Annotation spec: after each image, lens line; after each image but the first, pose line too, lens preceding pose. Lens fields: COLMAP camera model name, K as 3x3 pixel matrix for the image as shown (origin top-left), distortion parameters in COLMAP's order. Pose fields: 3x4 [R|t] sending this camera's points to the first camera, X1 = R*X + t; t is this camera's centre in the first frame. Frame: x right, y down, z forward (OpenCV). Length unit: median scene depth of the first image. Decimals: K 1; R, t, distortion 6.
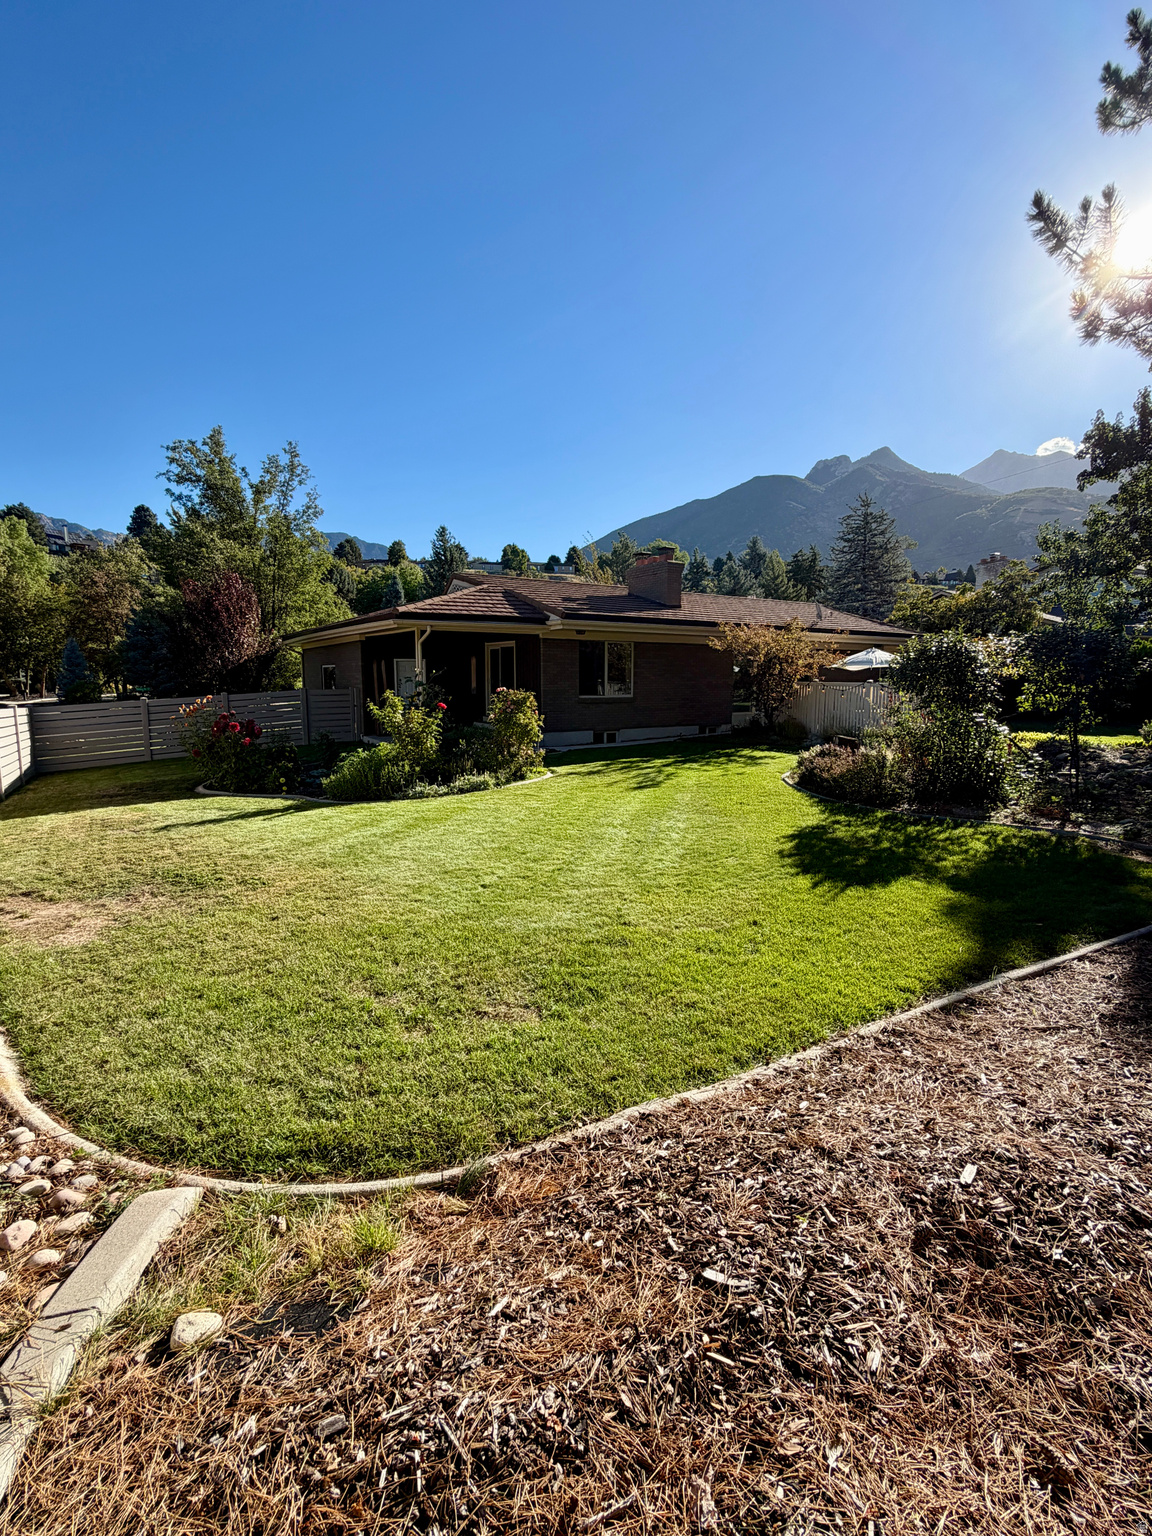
lens RADIAL K [[690.4, 0, 576.0], [0, 690.4, 768.0], [0, 0, 1]] dist [0.003107, 0.000492]
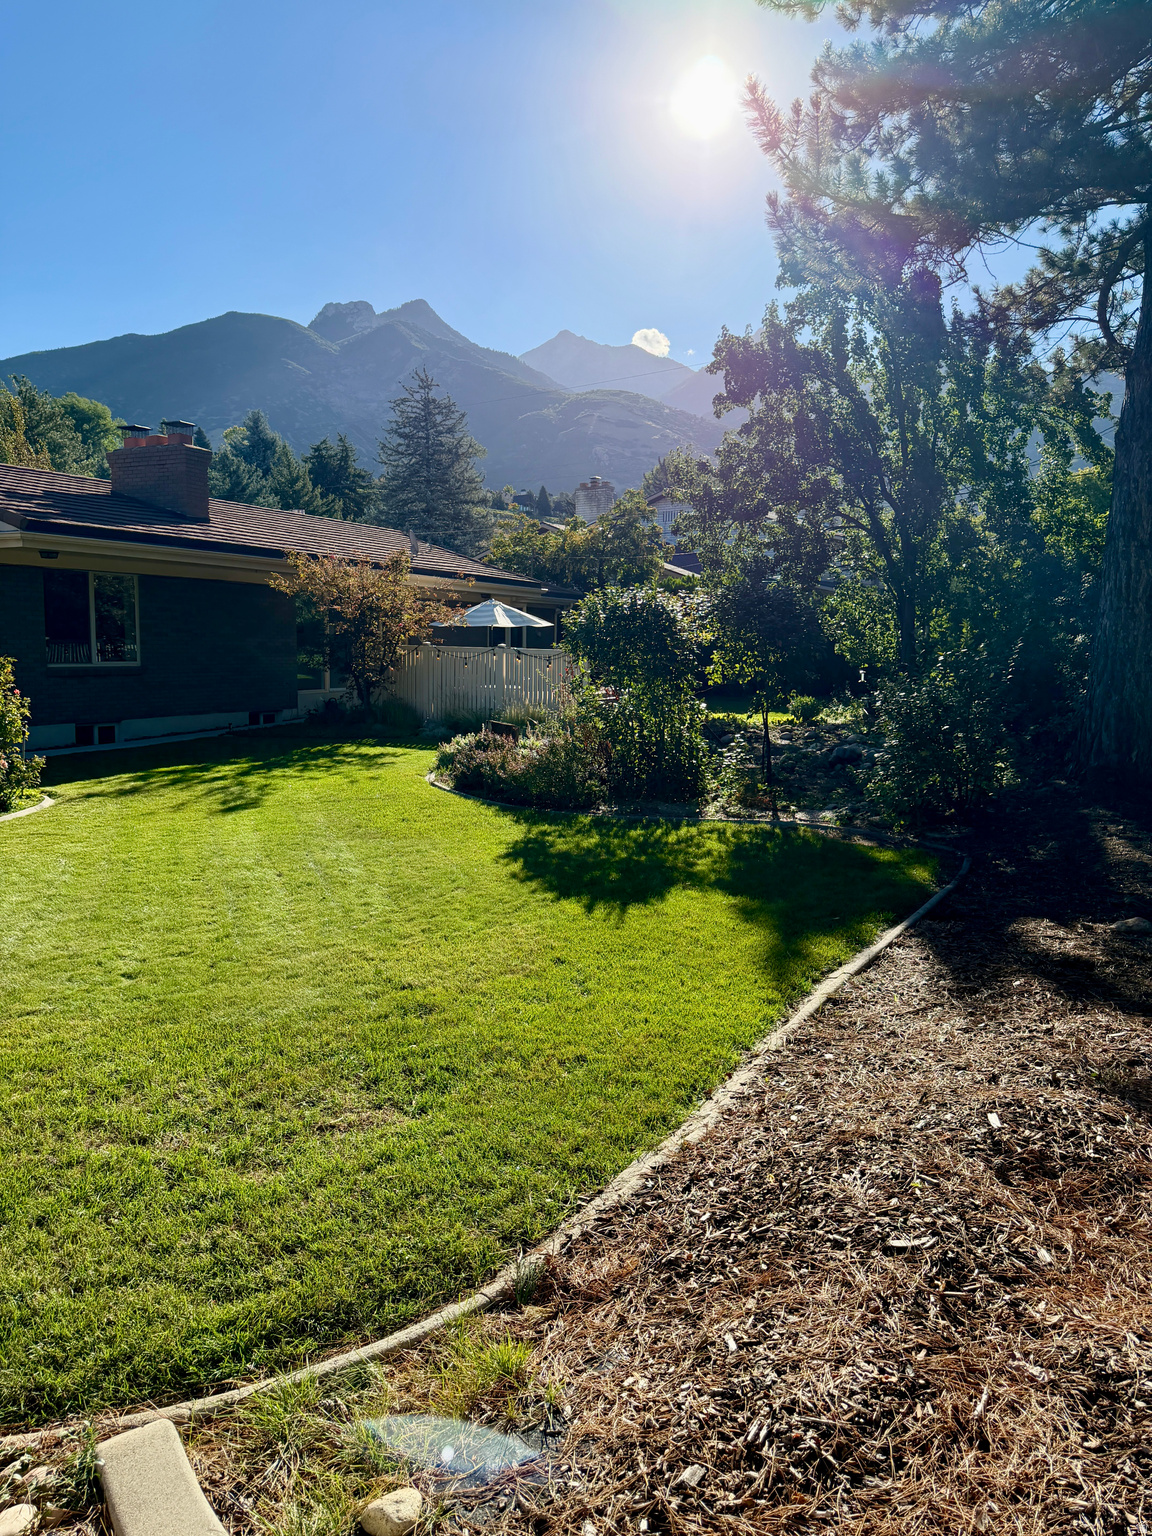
lens RADIAL K [[1071.4, 0, 577.6], [0, 1071.4, 779.8], [0, 0, 1]] dist [0.101416, -0.143550]
pose [[0.857815, -0.054586, 0.511052, -0.132242], [0.053002, 0.998438, 0.017680, 0.000512], [-0.511219, 0.011921, 0.859368, -0.018437]]
